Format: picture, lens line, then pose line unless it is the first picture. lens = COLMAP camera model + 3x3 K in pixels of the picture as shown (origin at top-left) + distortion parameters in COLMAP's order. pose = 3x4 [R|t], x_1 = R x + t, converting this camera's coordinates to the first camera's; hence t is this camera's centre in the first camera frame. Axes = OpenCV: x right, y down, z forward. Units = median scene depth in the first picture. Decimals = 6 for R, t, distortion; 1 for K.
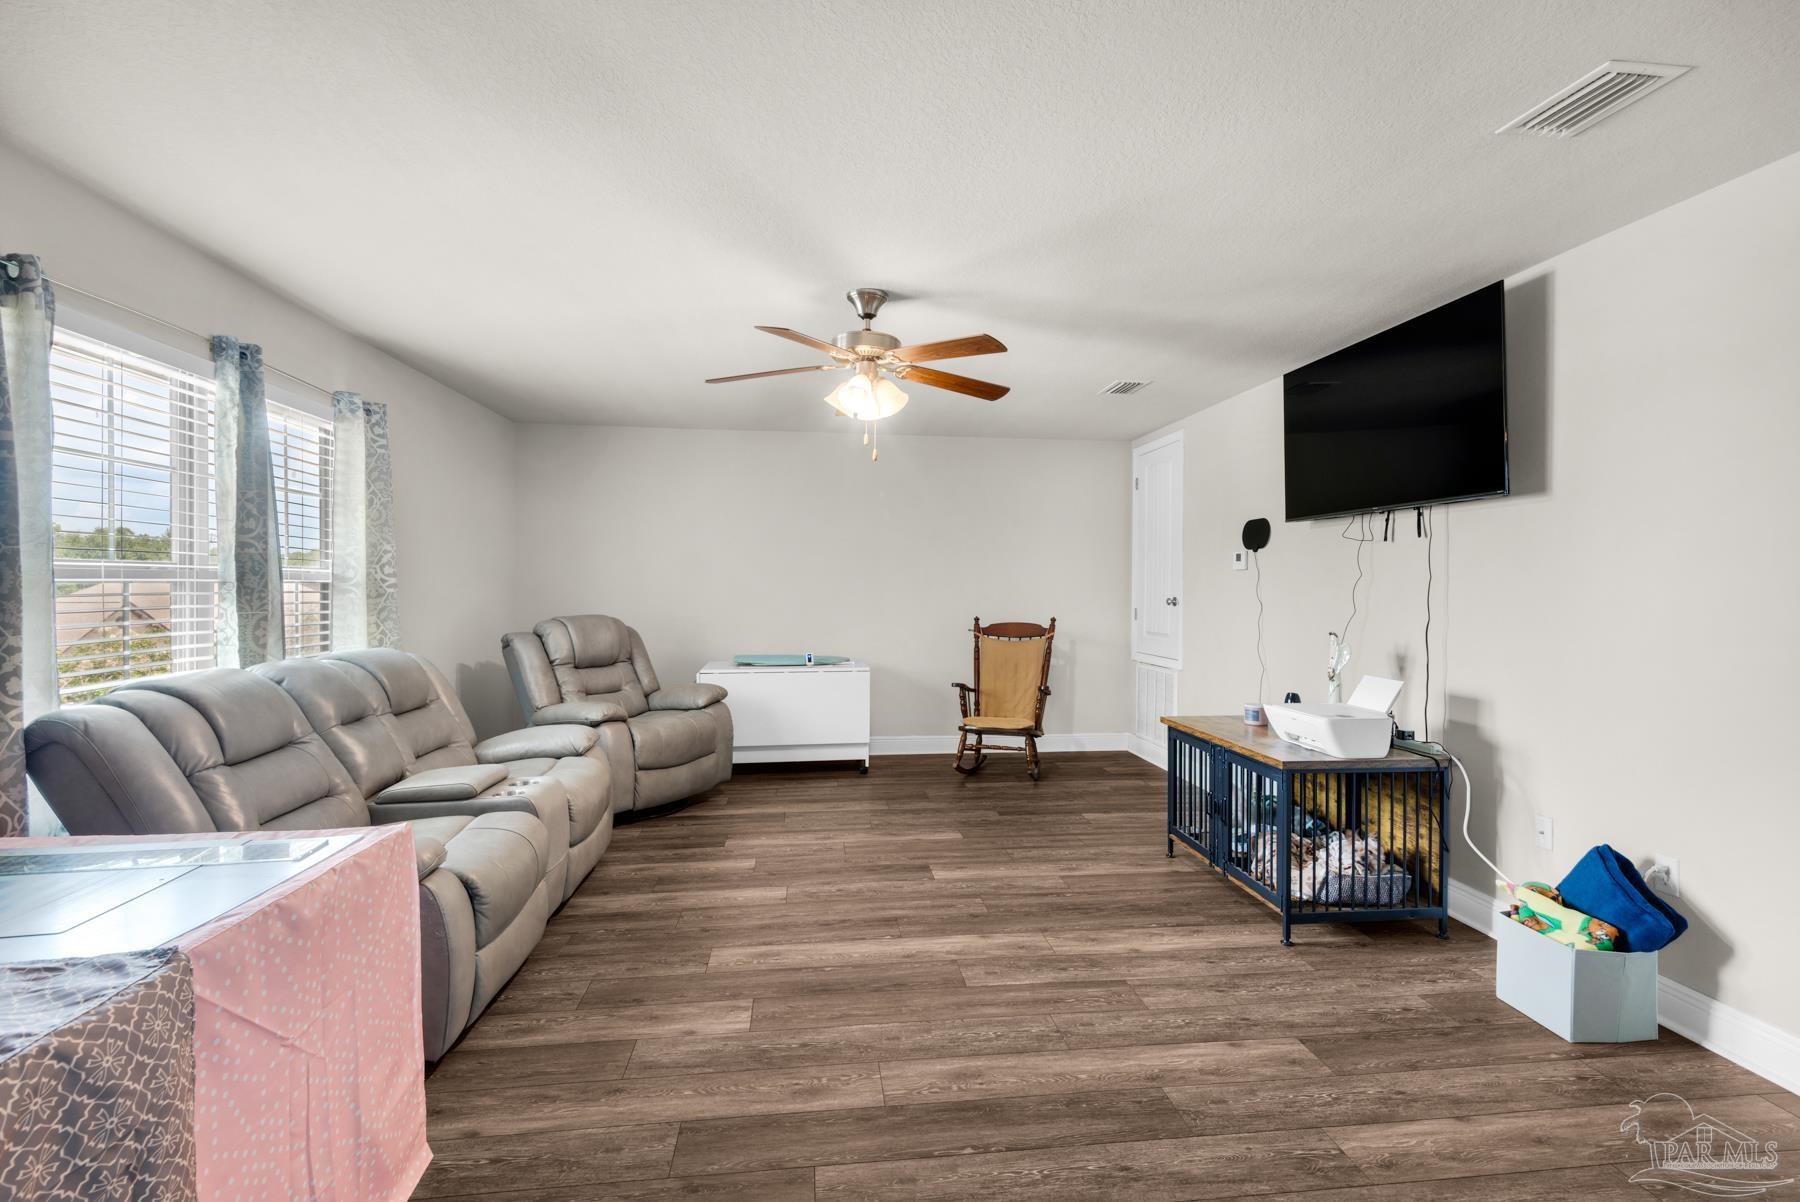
lens RADIAL K [[806.7, 0, 899.2], [0, 806.7, 586.1], [0, 0, 1]] dist [0.013857, -0.005642]
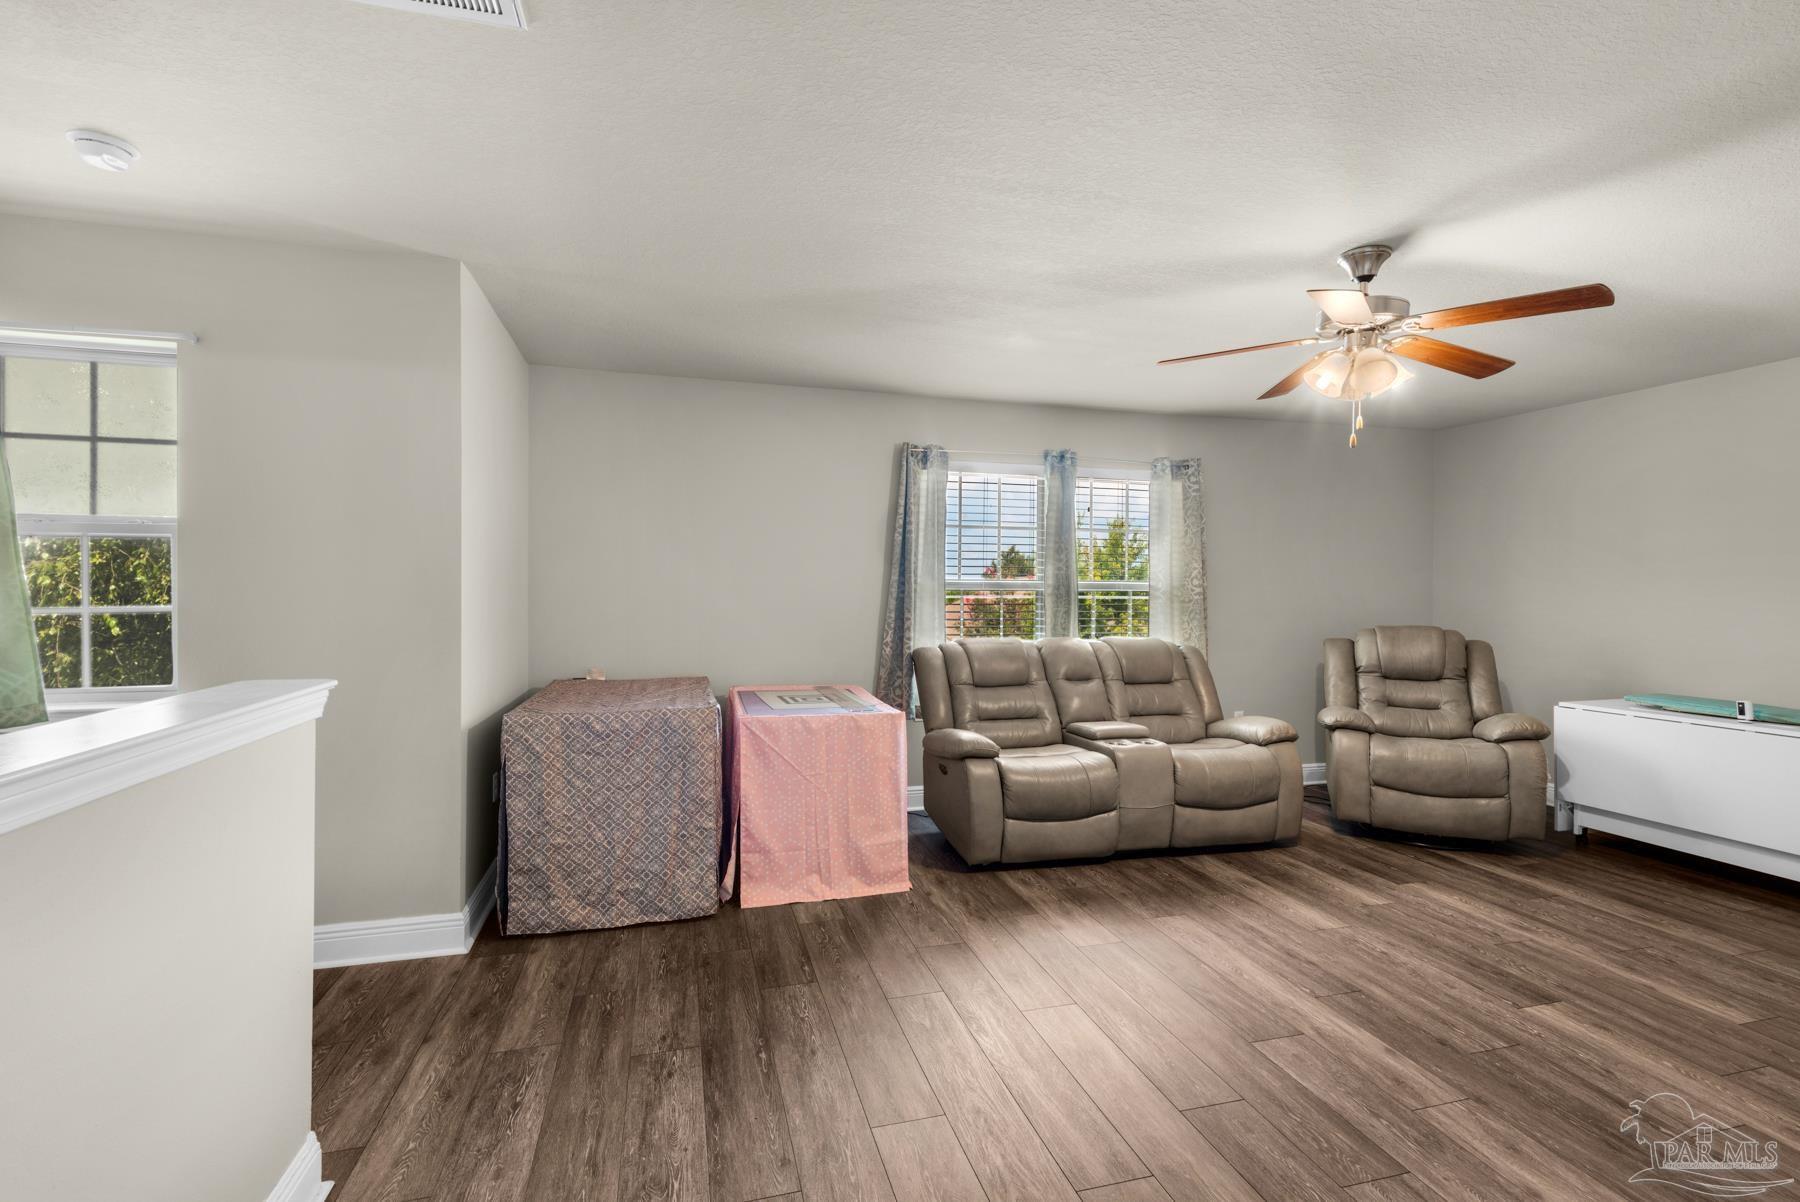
lens RADIAL K [[806.7, 0, 905.3], [0, 806.7, 592.3], [0, 0, 1]] dist [0.013857, -0.005642]
pose [[0.152992, -0.000396, -0.988227, 0.737256], [-0.005612, 0.999983, -0.001269, 0.001041], [0.988212, 0.005740, 0.152987, 0.392157]]
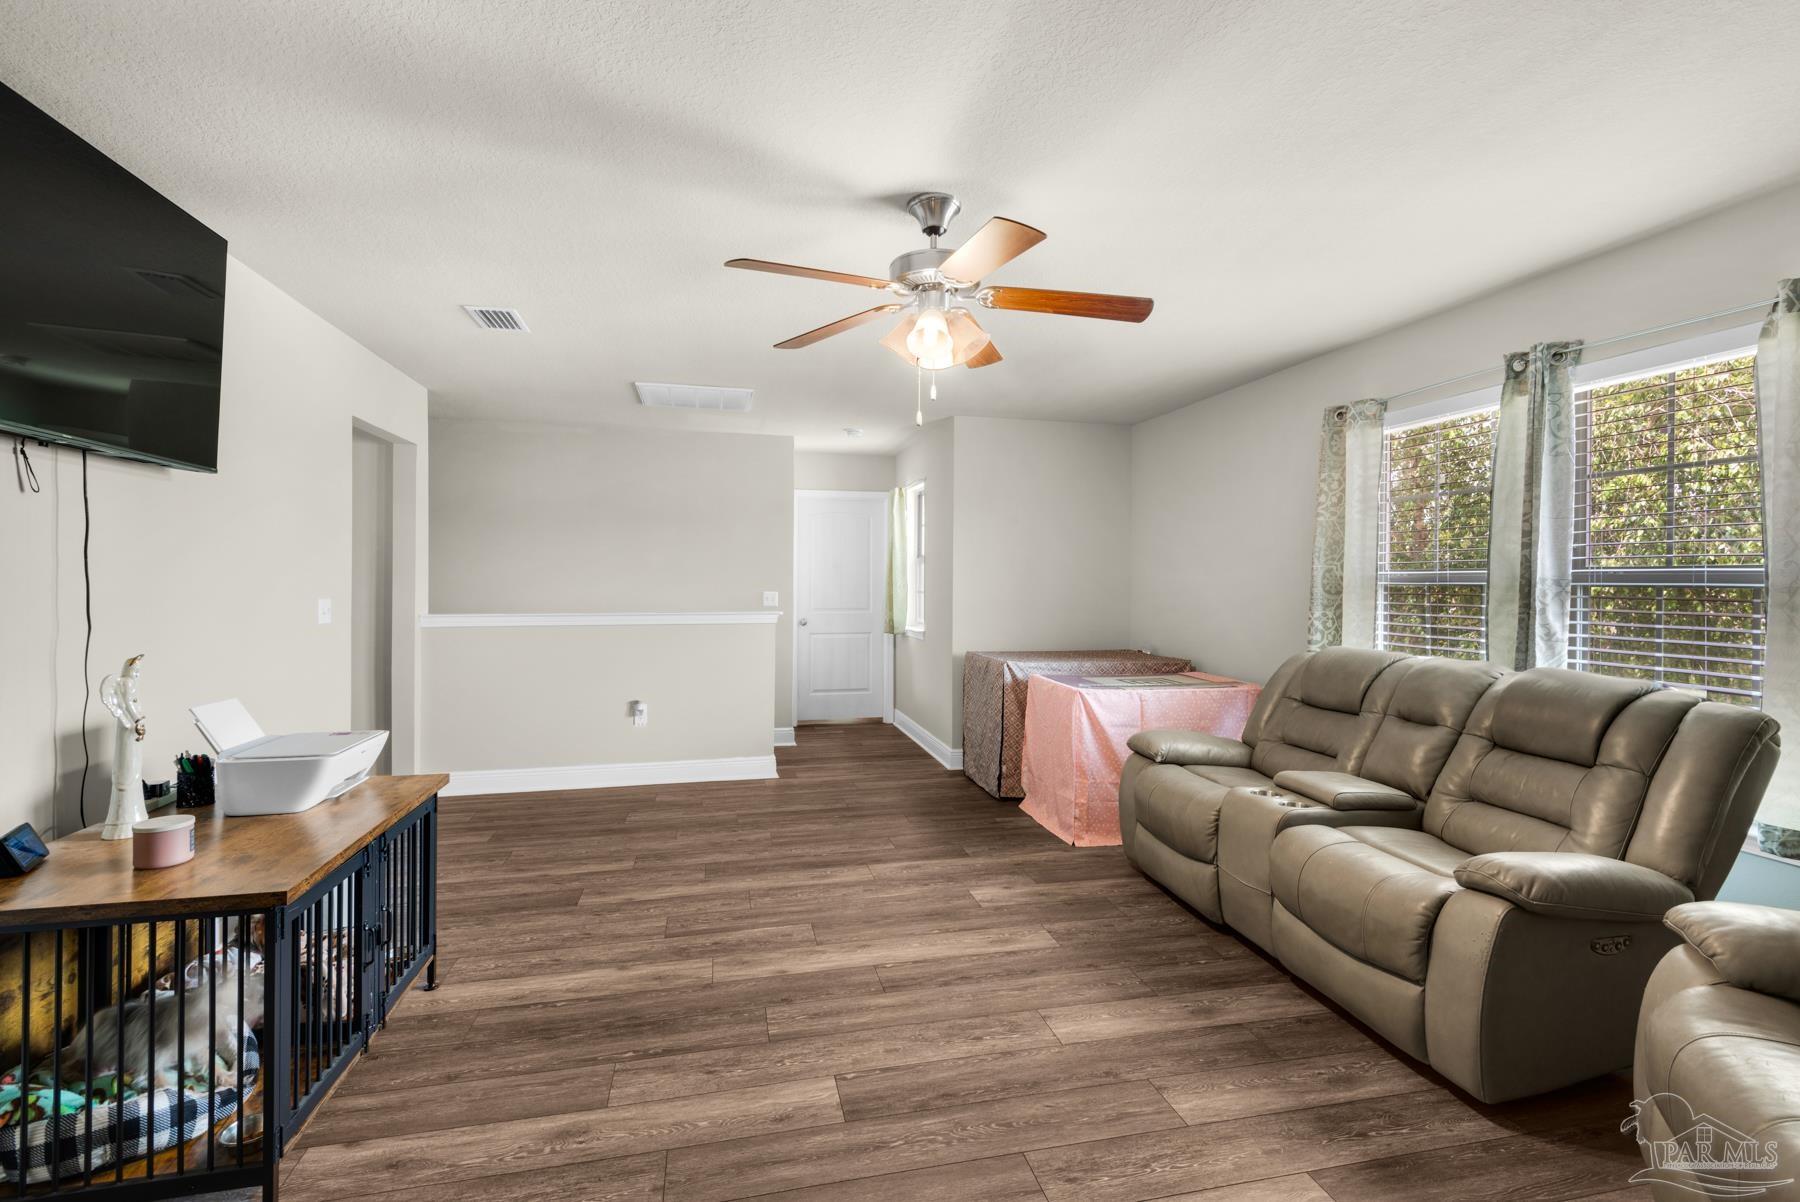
lens RADIAL K [[806.7, 0, 900.9], [0, 806.7, 597.7], [0, 0, 1]] dist [0.013857, -0.005642]
pose [[-0.993852, -0.009978, -0.110266, 0.071421], [-0.012025, 0.999767, 0.017915, 0.001631], [0.110061, 0.019131, -0.993741, 1.752154]]
